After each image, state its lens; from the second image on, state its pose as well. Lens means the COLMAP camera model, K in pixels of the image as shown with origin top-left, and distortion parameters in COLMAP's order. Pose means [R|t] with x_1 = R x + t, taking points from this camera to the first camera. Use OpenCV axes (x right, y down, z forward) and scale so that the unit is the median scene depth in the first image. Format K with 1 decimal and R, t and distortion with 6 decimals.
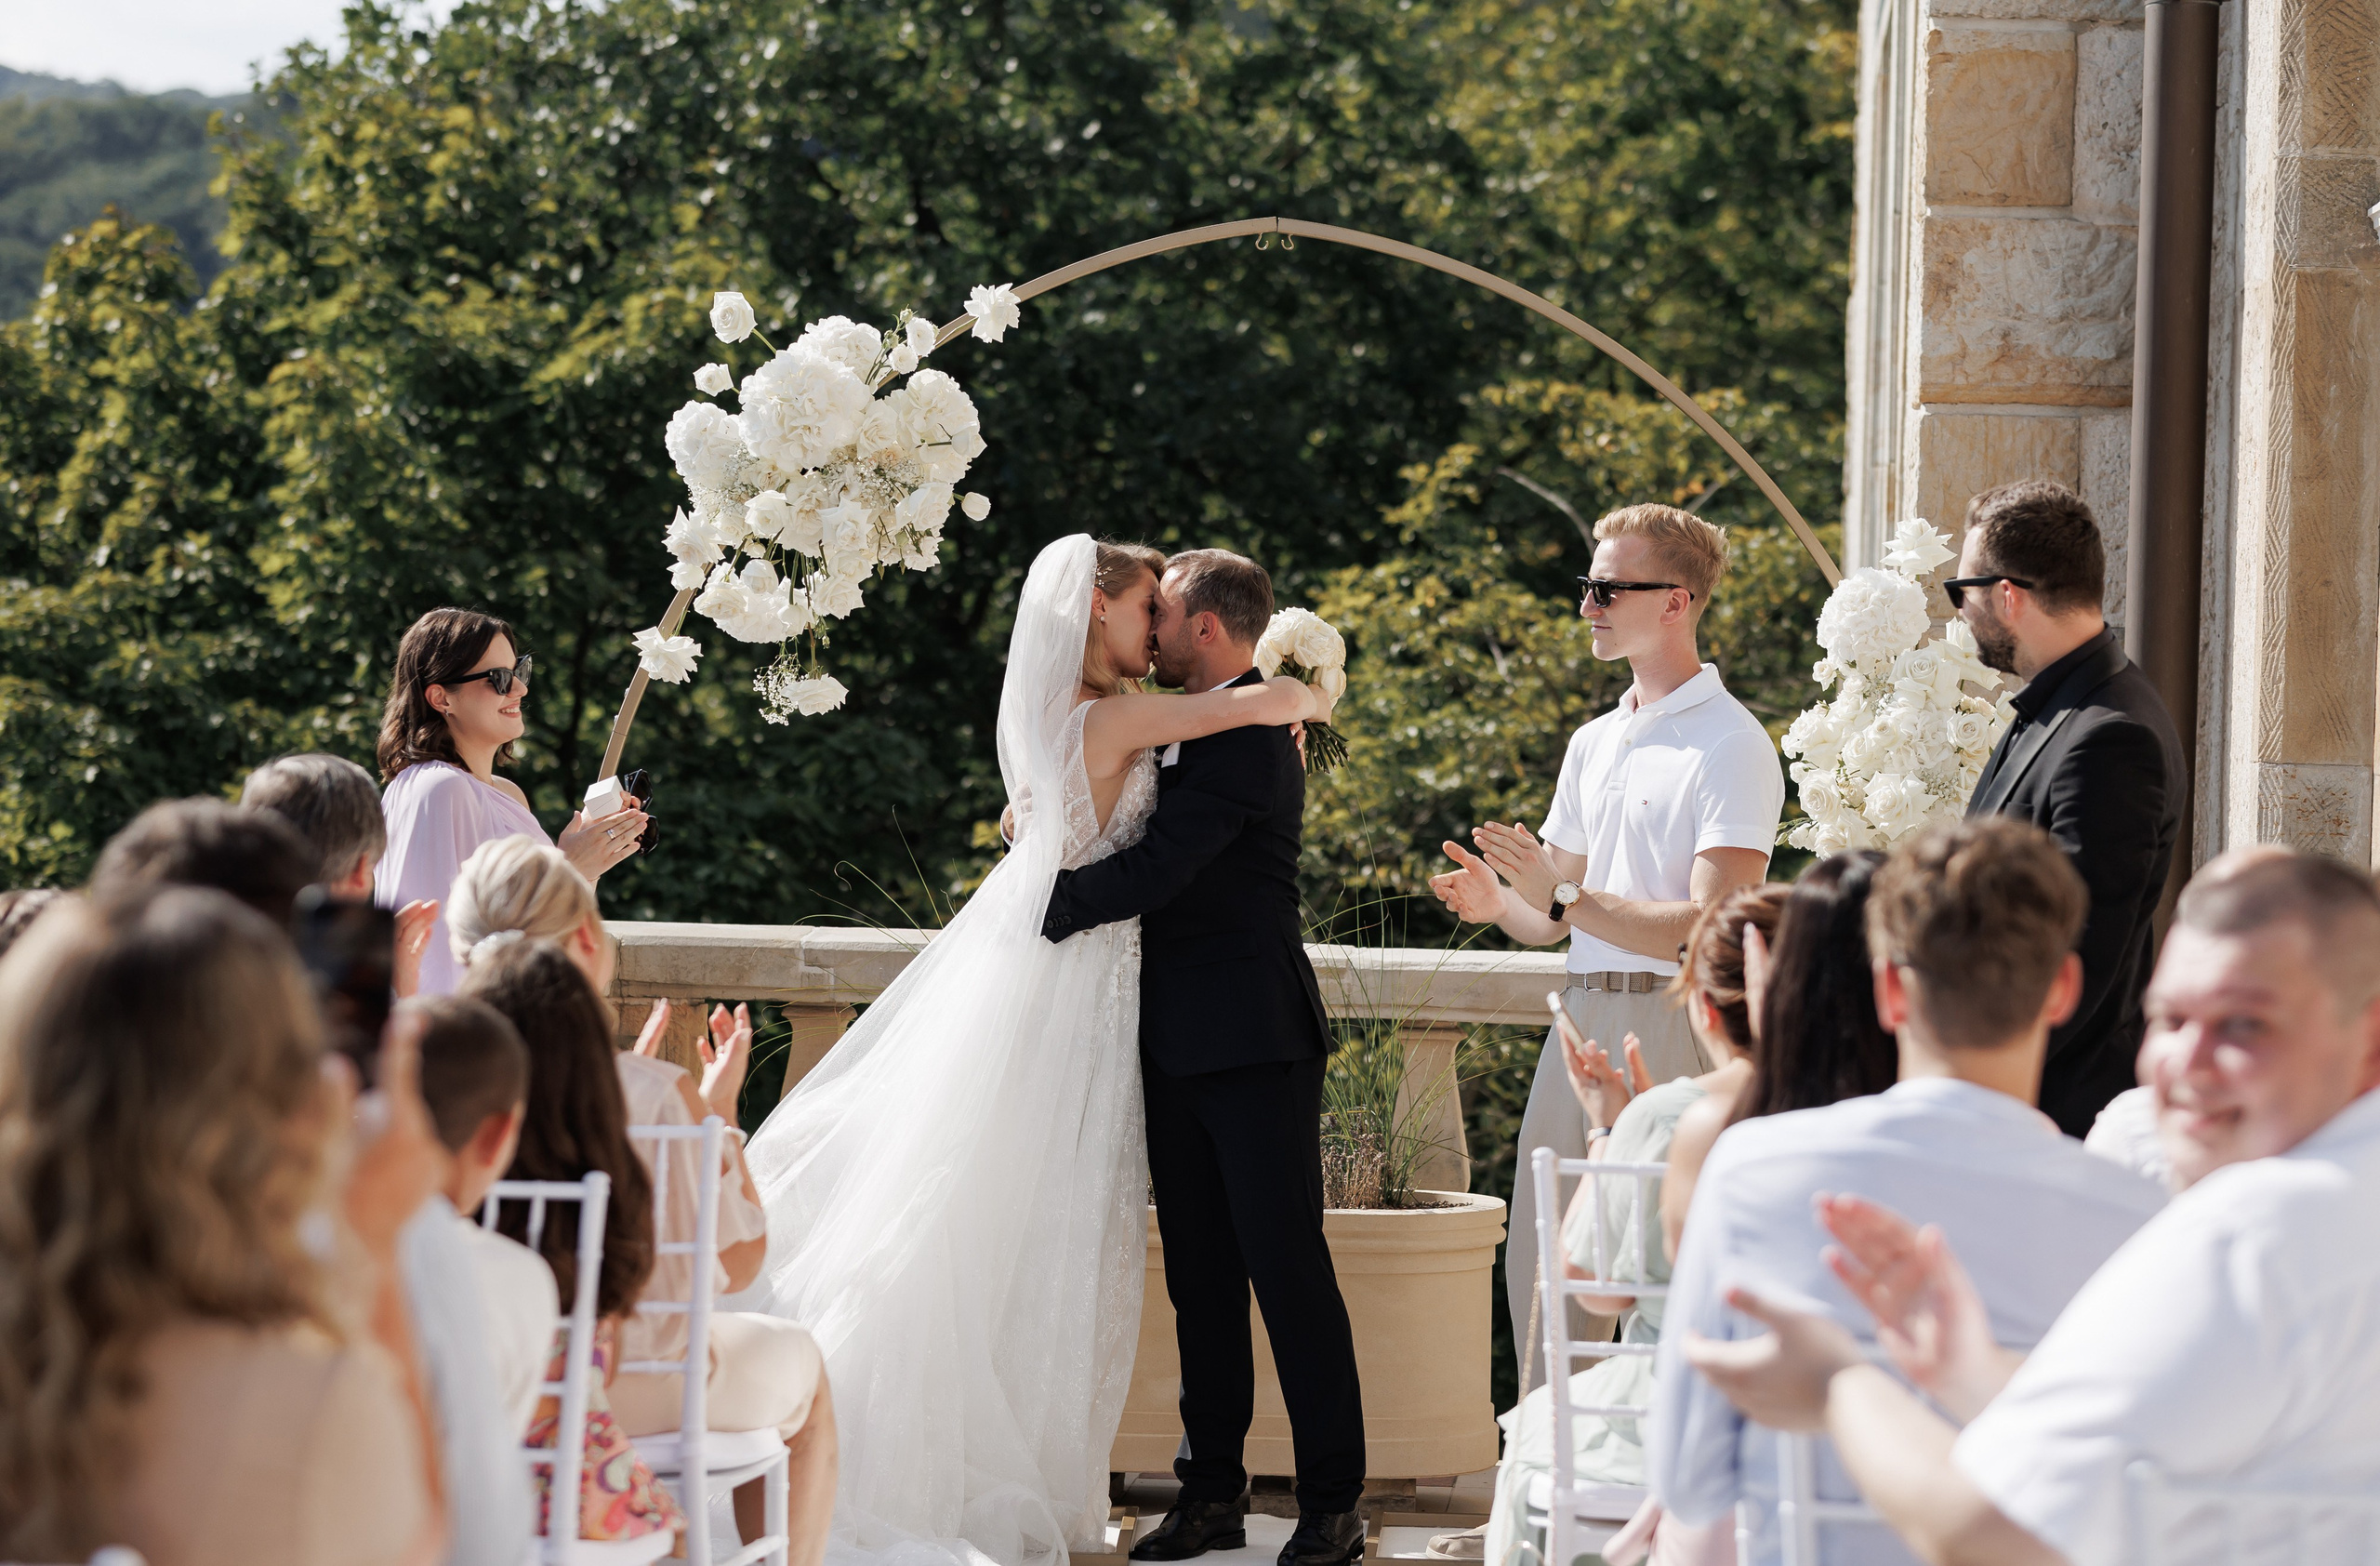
lens RADIAL K [[5969.3, 0, 1185.1], [0, 5969.3, 694.2], [0, 0, 1]] dist [0.055216, -0.346175]
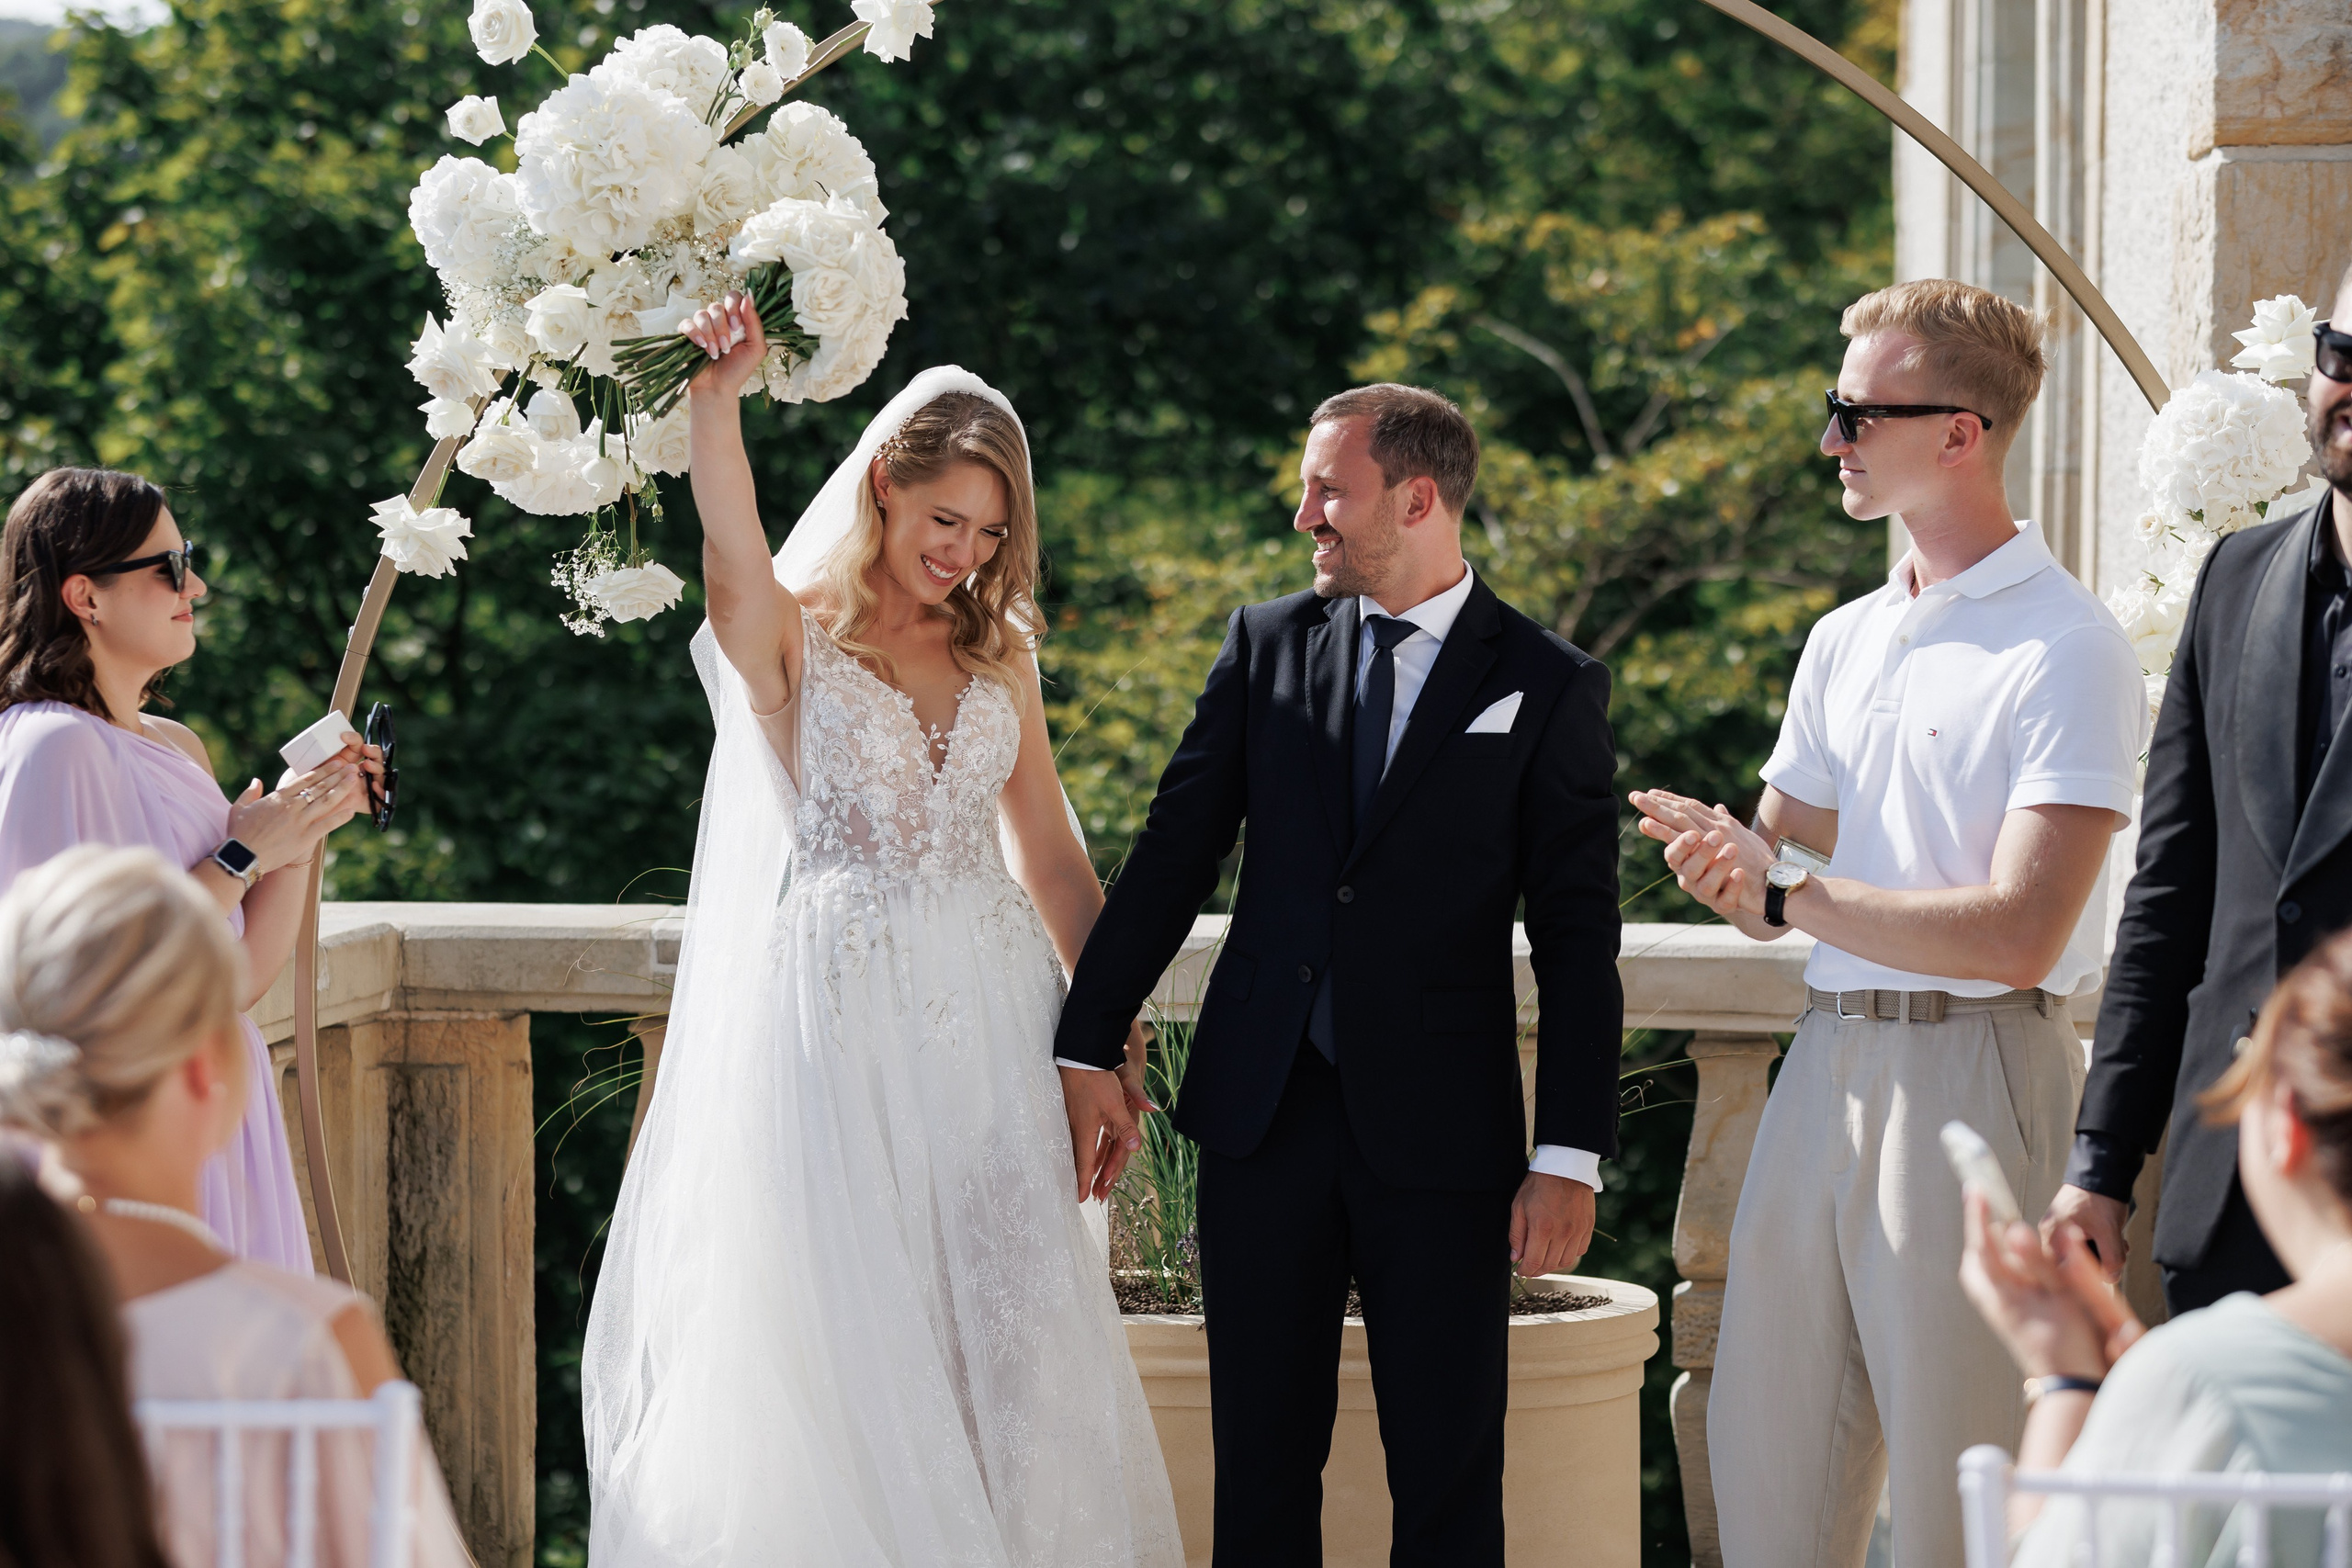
lens RADIAL K [[5795.2, 0, 1045.1], [0, 5795.2, 788.8], [0, 0, 1]] dist [-0.005502, 0.308585]
pose [[0.999764, -0.018727, -0.011049, -0.003727], [0.019121, 0.999143, 0.036699, -0.000292], [0.010352, -0.036902, 0.999265, 0.132886]]
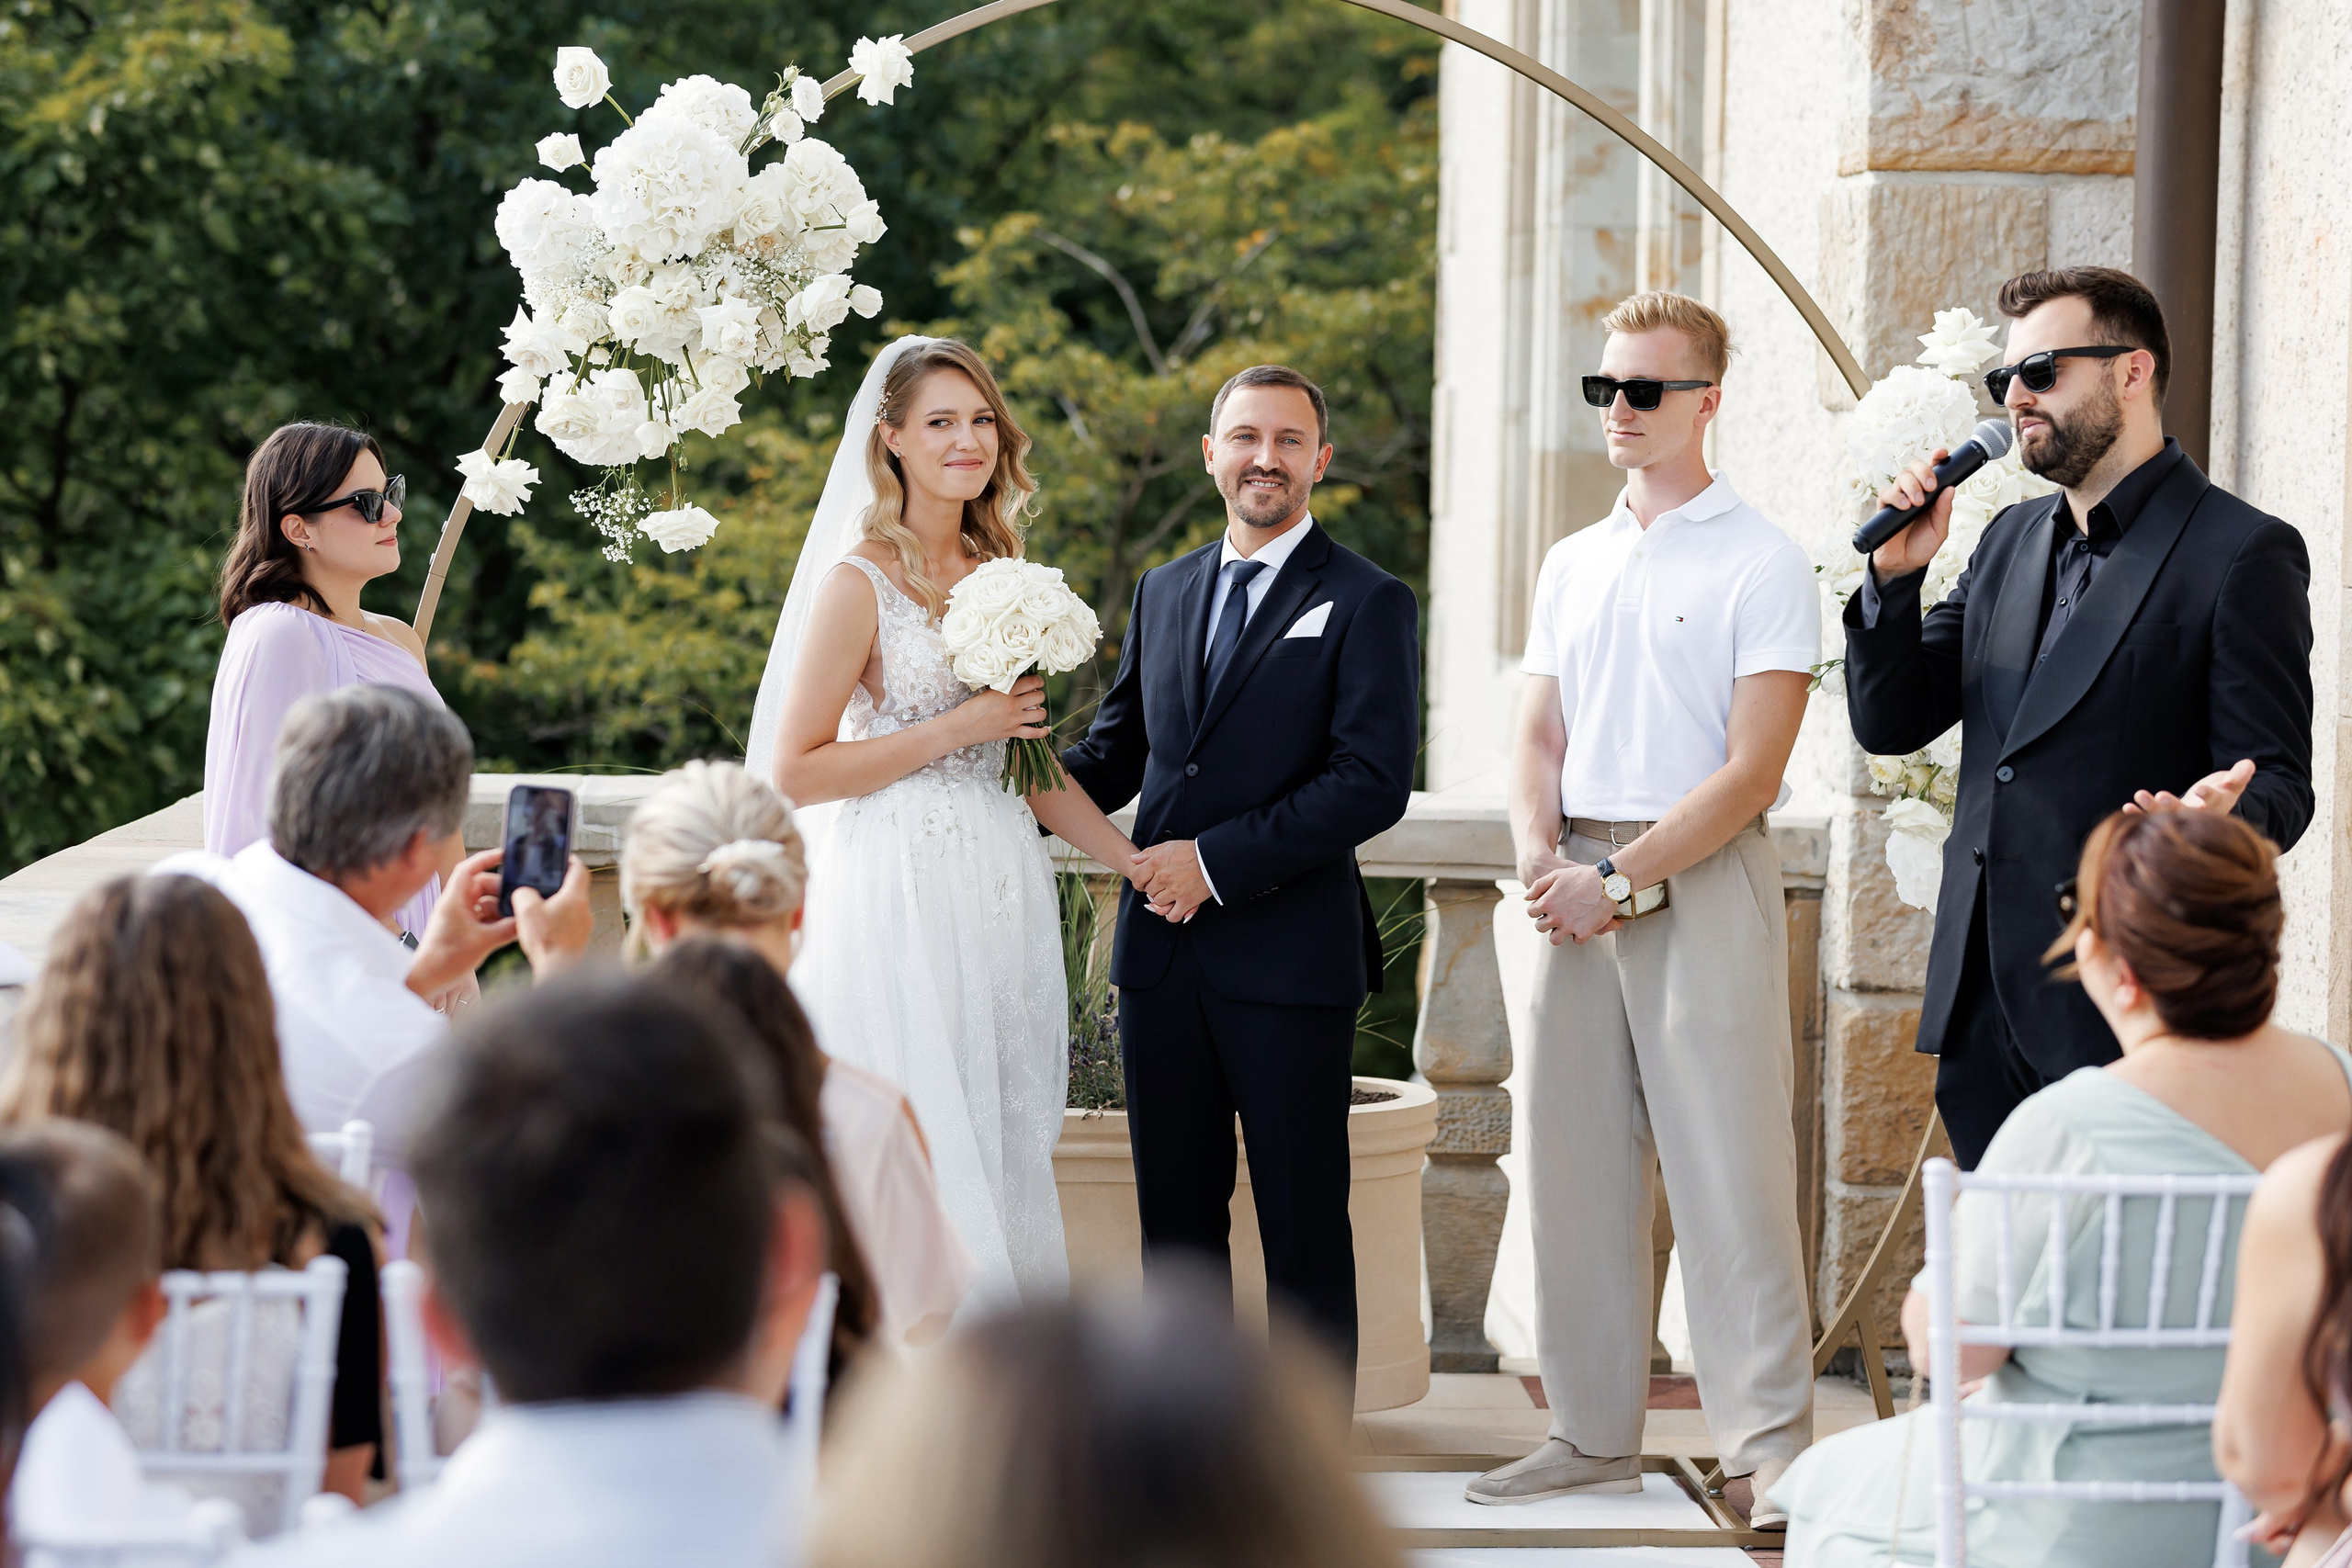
lens RADIAL K [[5670.6, 0, 1176.0], [0, 5670.6, 784.0], [0, 0, 1]] dist [-0.086341, 0.104386]
pose [[0.993092, -0.017465, 0.116030, -0.032690], [0.010134, 0.997932, 0.063473, -0.005271], [-0.116899, -0.061858, 0.991216, 0.076321]]
